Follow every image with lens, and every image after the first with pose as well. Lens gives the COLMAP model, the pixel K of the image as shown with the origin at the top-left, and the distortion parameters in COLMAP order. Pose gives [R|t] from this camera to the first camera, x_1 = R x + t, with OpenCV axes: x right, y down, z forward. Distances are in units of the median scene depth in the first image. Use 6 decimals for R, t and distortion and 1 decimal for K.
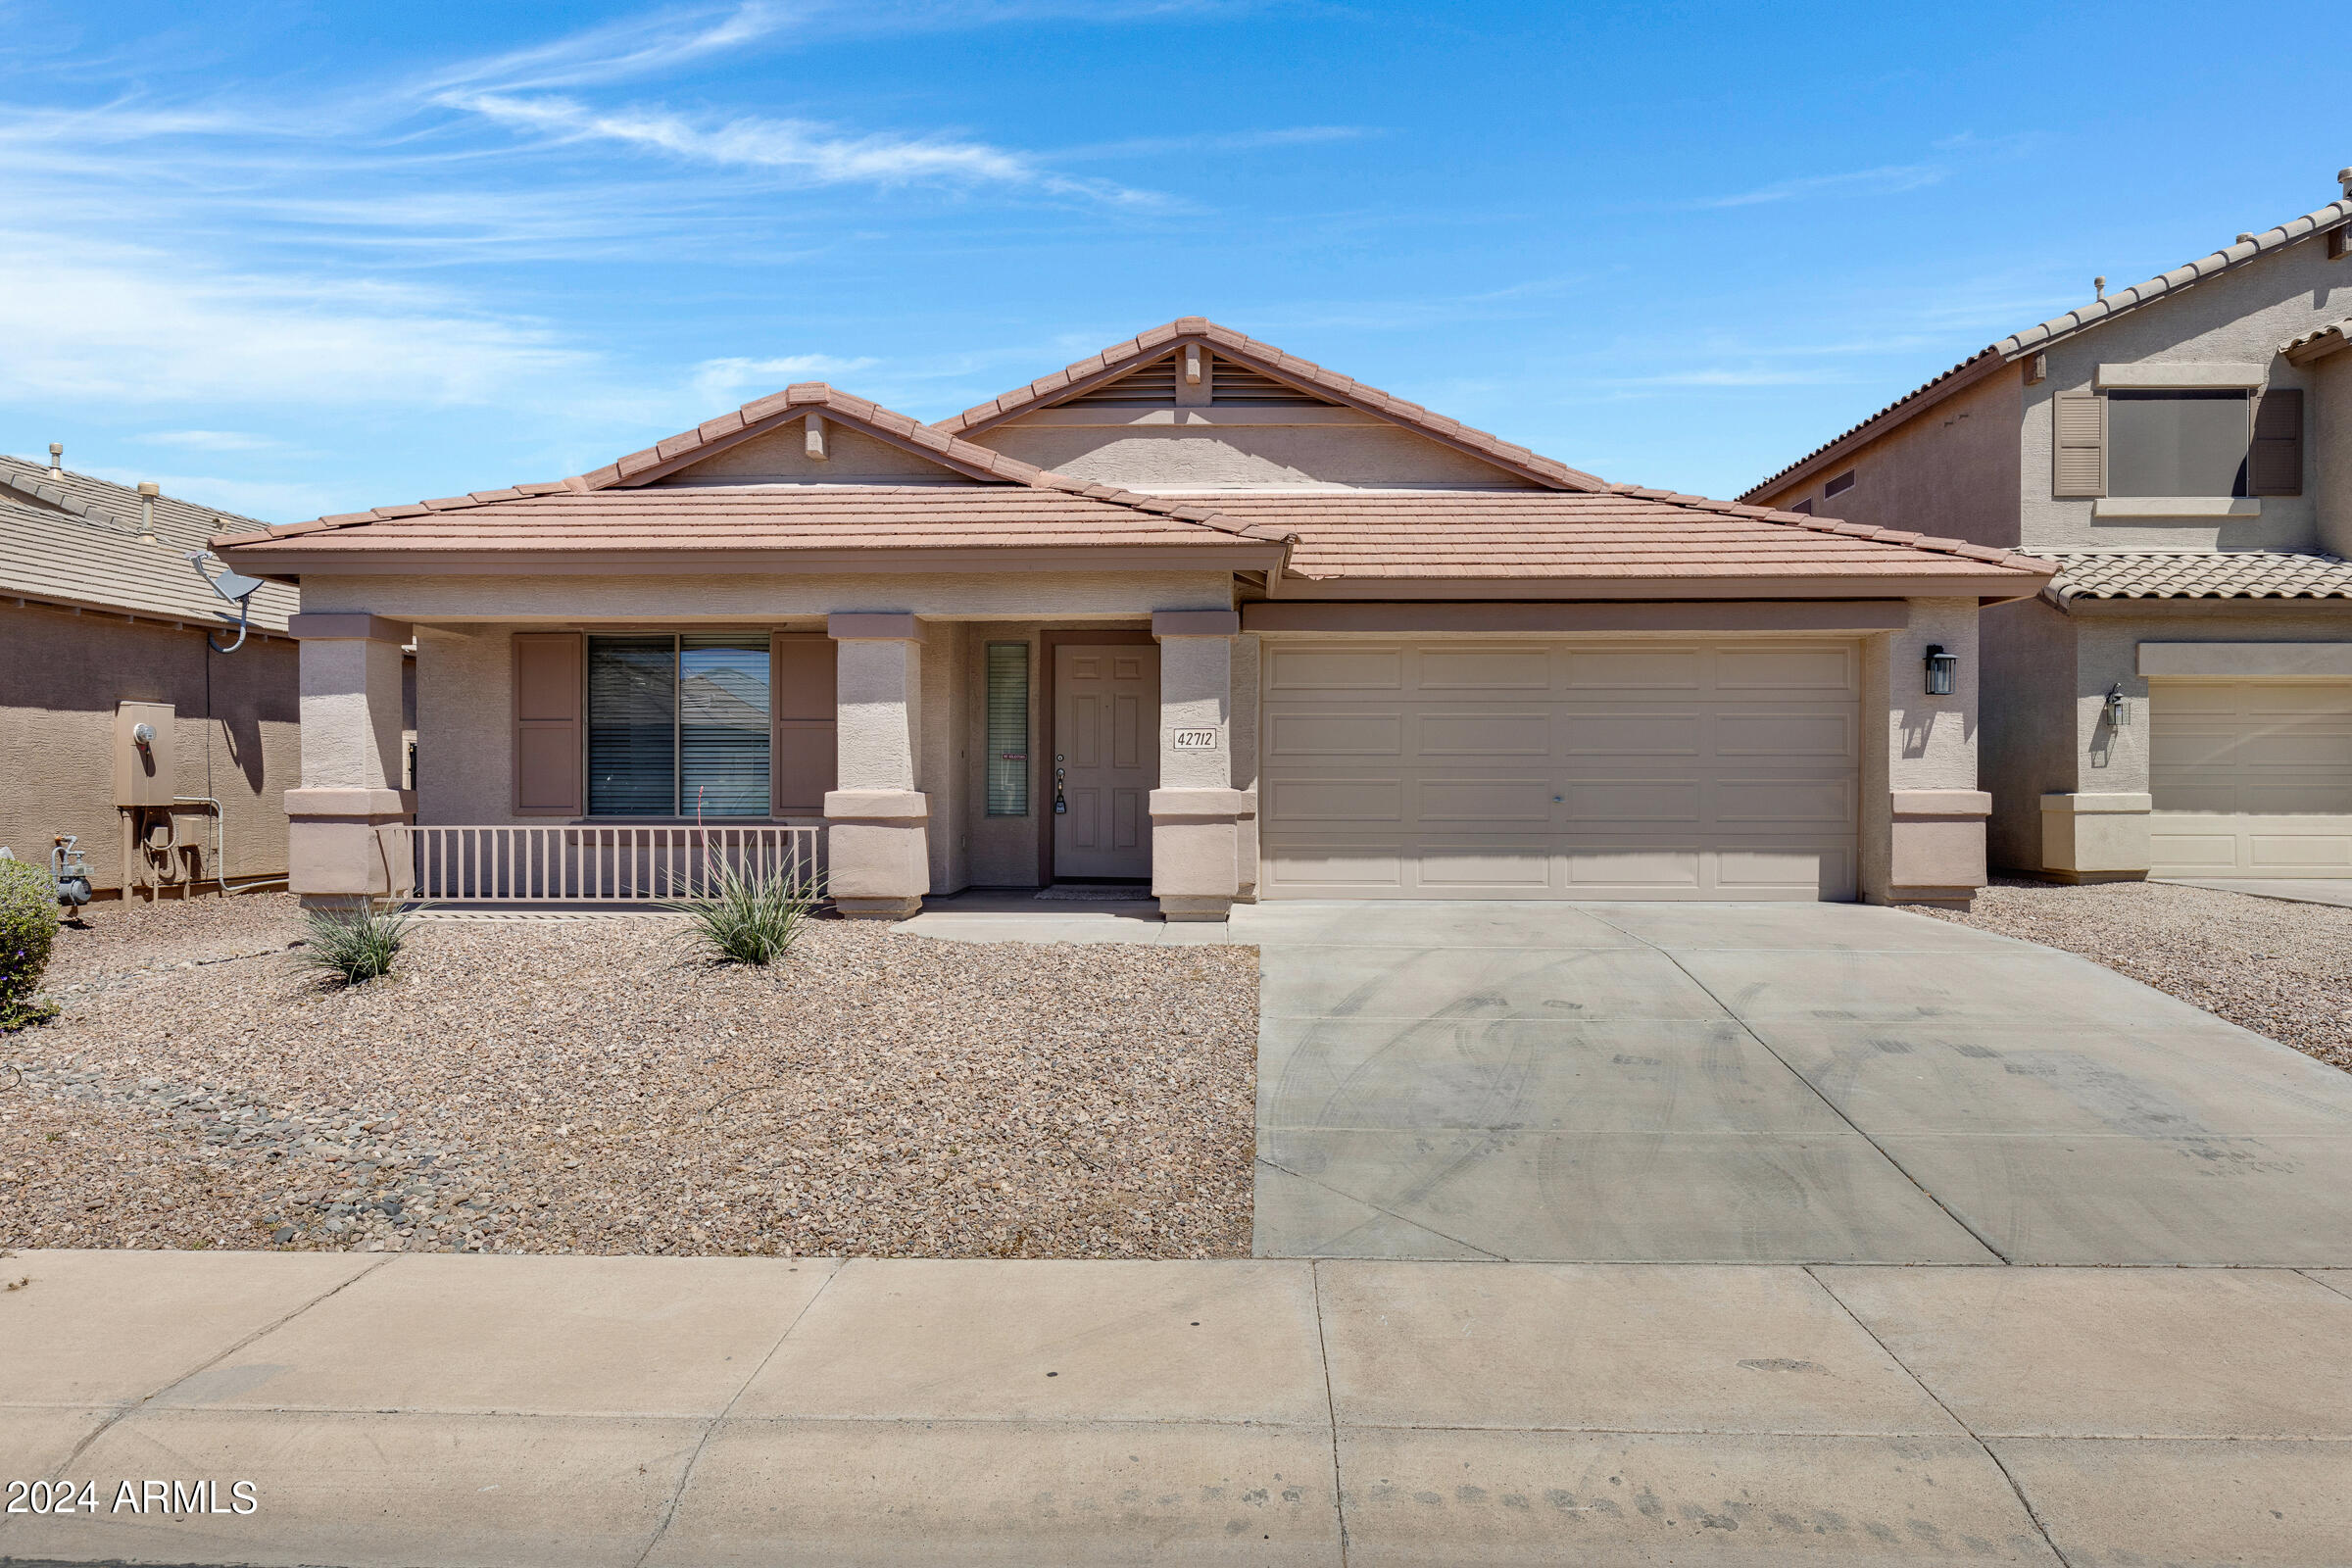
lens RADIAL K [[1477.4, 0, 1162.9], [0, 1477.4, 800.9], [0, 0, 1]] dist [-0.004880, 0.001356]
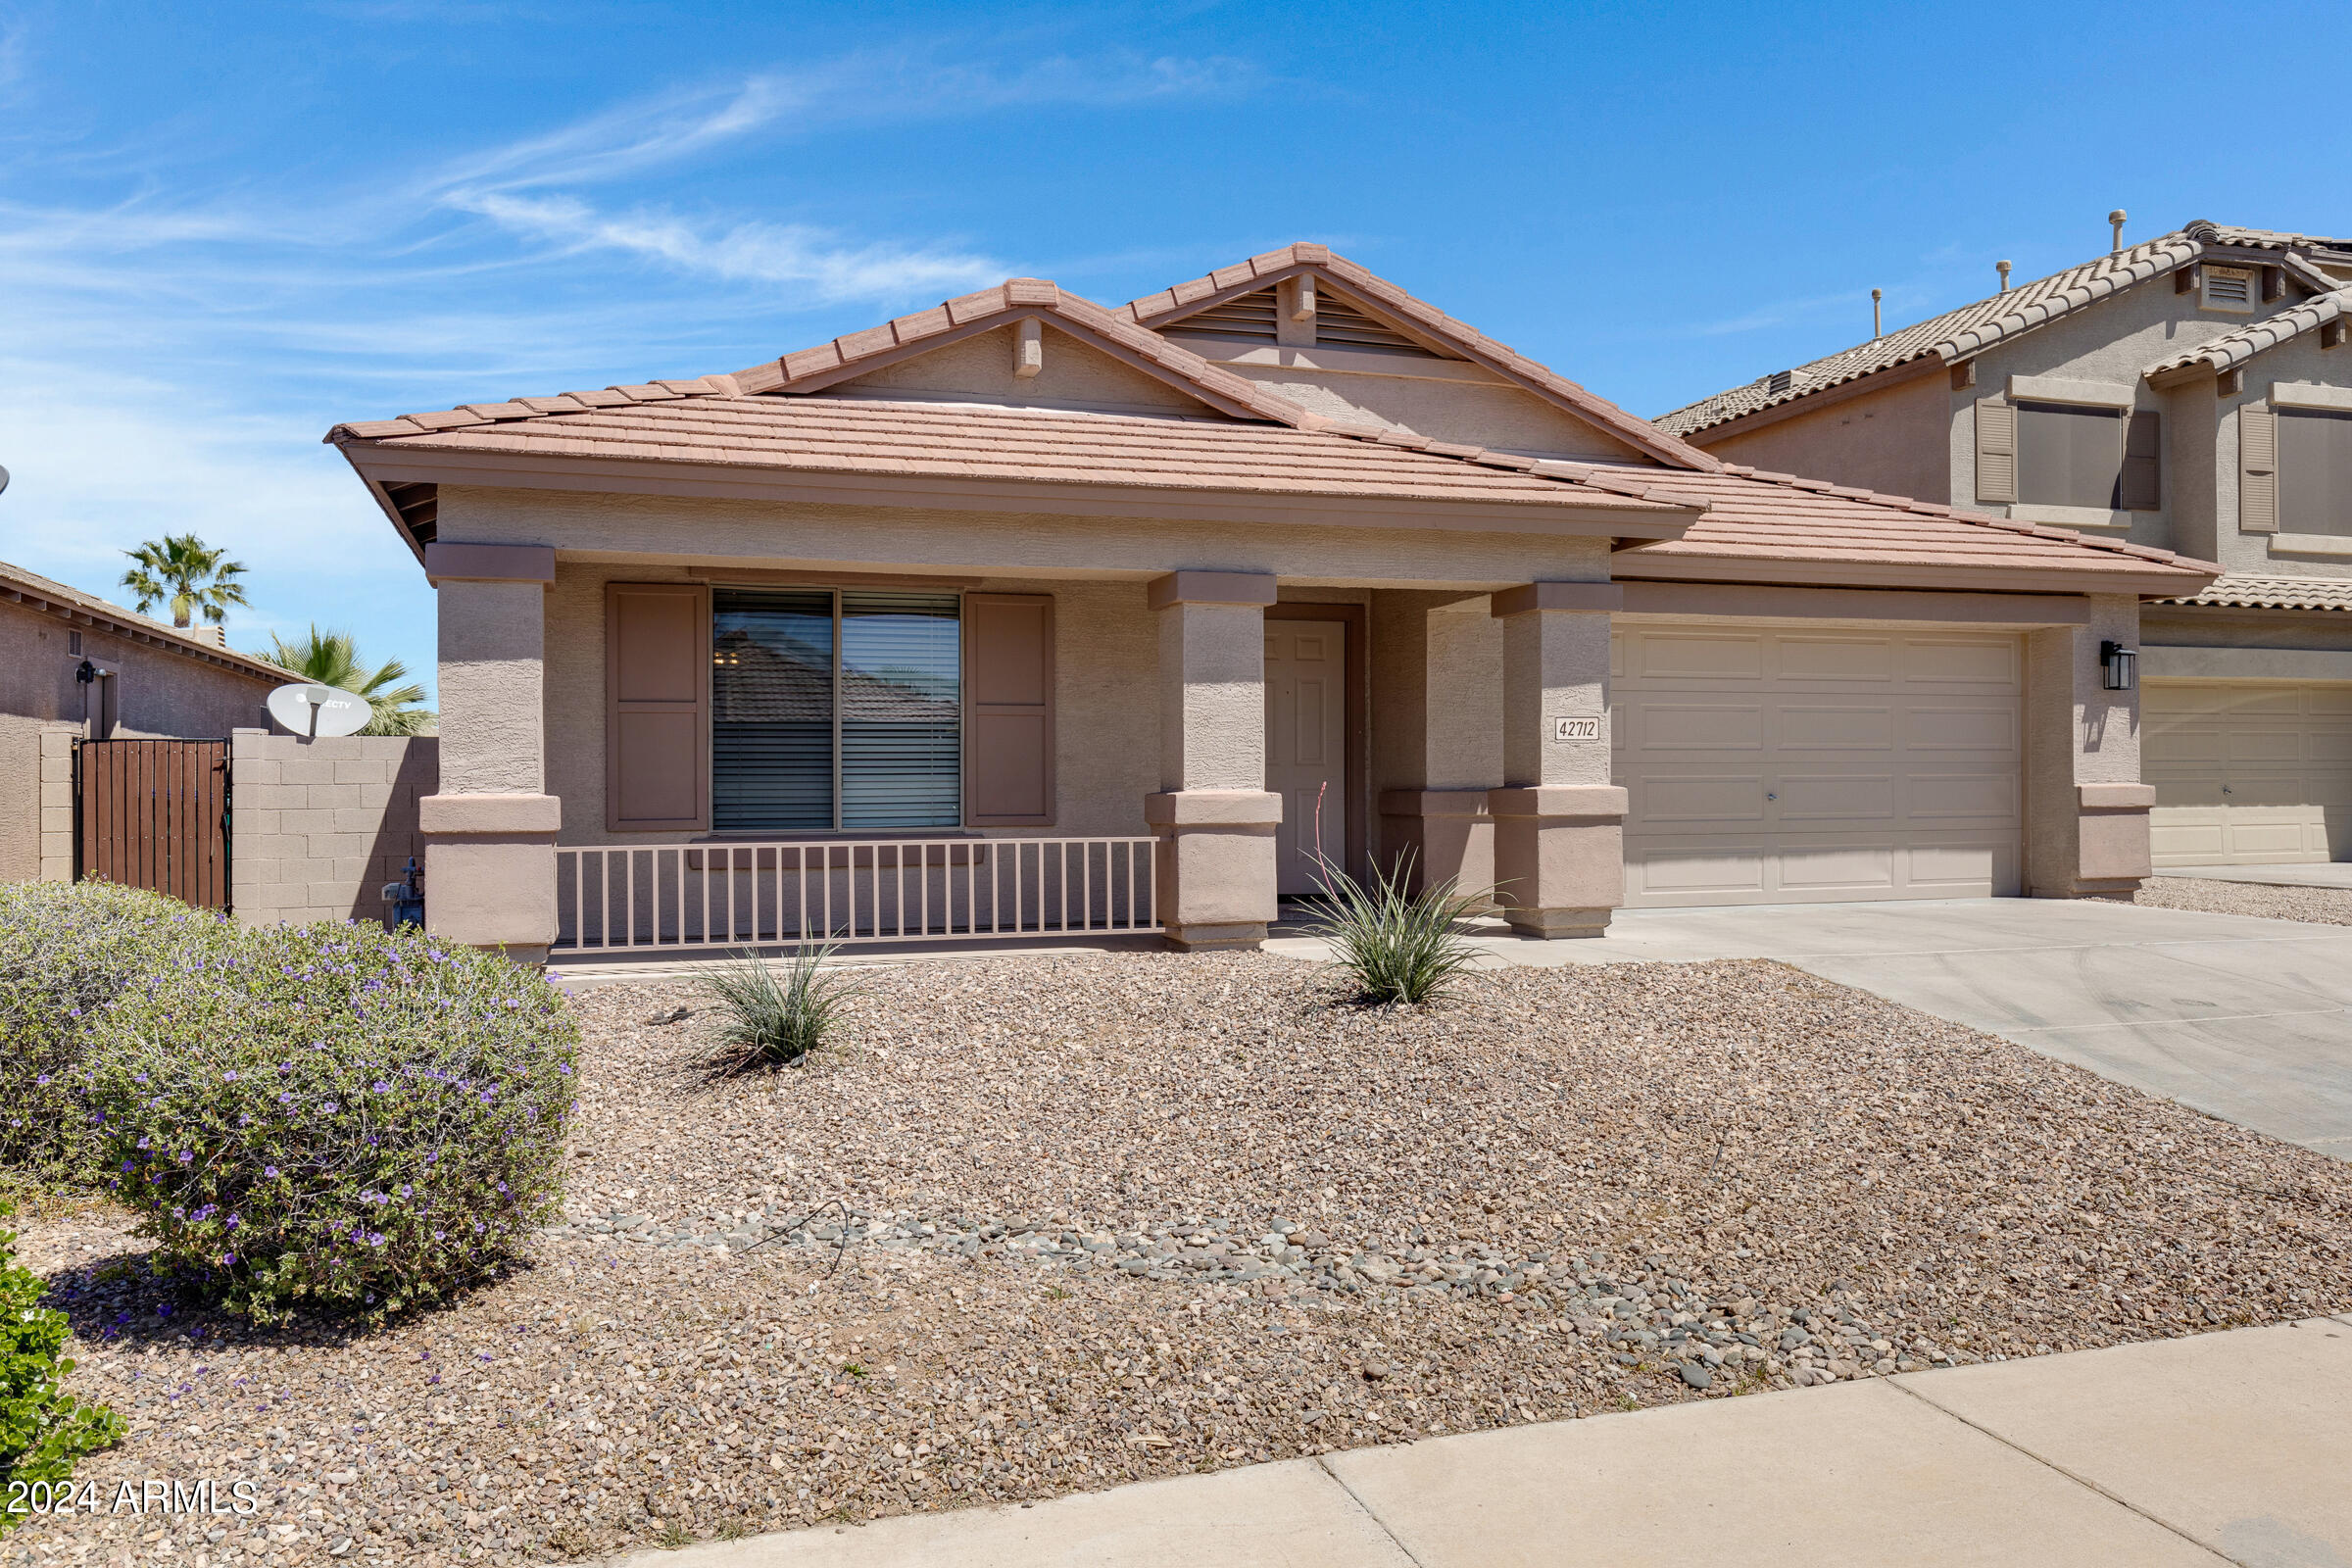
lens RADIAL K [[1710.8, 0, 1161.9], [0, 1710.8, 791.4], [0, 0, 1]] dist [0.009156, -0.018009]
pose [[0.938640, -0.008155, 0.344802, -0.478457], [0.012879, 0.999852, -0.011412, 0.003203], [-0.344658, 0.015152, 0.938606, 0.113404]]
